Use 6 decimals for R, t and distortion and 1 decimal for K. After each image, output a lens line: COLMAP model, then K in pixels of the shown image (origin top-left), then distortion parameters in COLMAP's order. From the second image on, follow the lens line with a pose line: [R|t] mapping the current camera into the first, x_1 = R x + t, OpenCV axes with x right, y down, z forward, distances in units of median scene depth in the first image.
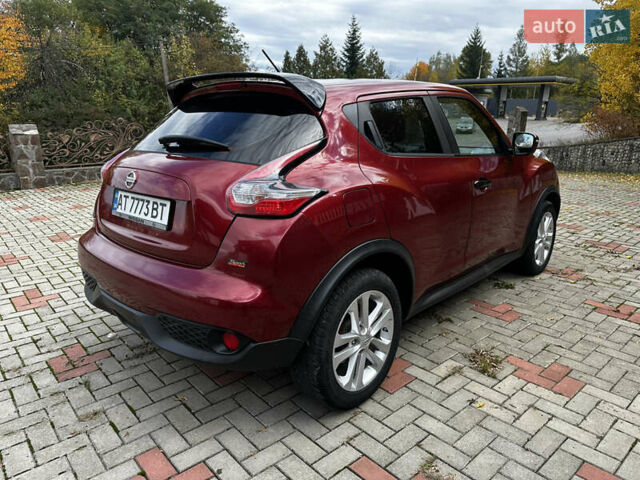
lens RADIAL K [[452.4, 0, 322.6], [0, 452.4, 236.1], [0, 0, 1]] dist [0.023238, -0.031124]
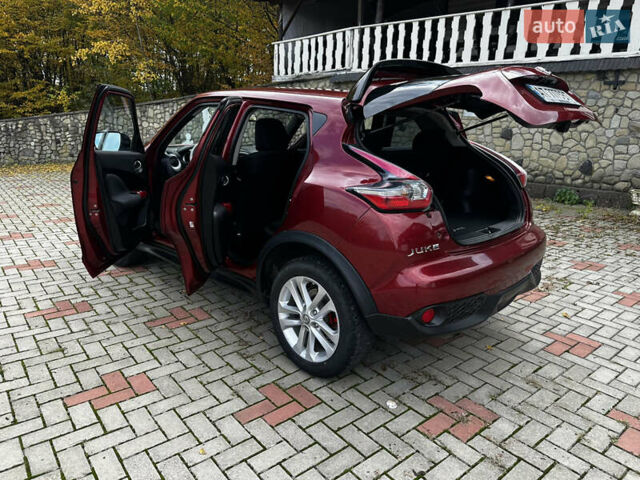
lens RADIAL K [[452.7, 0, 318.0], [0, 452.7, 240.1], [0, 0, 1]] dist [0.025380, -0.033043]
pose [[0.046447, -0.260837, 0.964265, -1.318668], [0.227917, 0.942612, 0.244002, -0.310744], [-0.972572, 0.208439, 0.103231, 1.122453]]
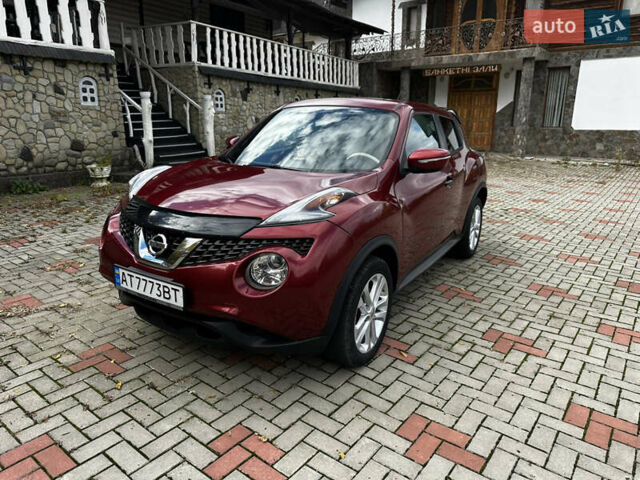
lens RADIAL K [[452.2, 0, 321.7], [0, 452.2, 240.3], [0, 0, 1]] dist [0.023139, -0.033476]
pose [[-0.982230, 0.023445, -0.186213, 0.561291], [-0.073497, 0.864879, 0.496570, -0.769966], [0.172694, 0.501432, -0.847787, 2.809587]]
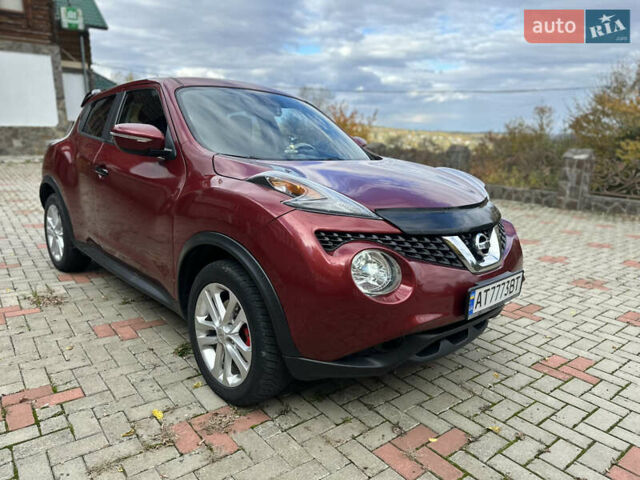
lens RADIAL K [[454.4, 0, 322.4], [0, 454.4, 237.5], [0, 0, 1]] dist [0.004358, -0.006809]
pose [[-0.058747, 0.209676, -0.976005, 1.521156], [-0.291415, 0.931506, 0.217657, -0.385125], [0.954791, 0.297209, 0.006380, 1.691569]]
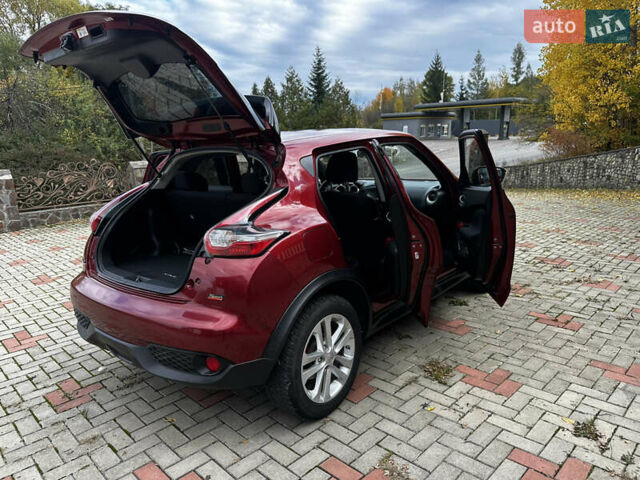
lens RADIAL K [[452.7, 0, 318.0], [0, 452.7, 240.1], [0, 0, 1]] dist [0.025380, -0.033043]
pose [[0.997780, -0.049427, 0.044627, 0.022850], [0.051494, 0.997593, -0.046429, -0.014836], [-0.042225, 0.048623, 0.997924, -0.144495]]
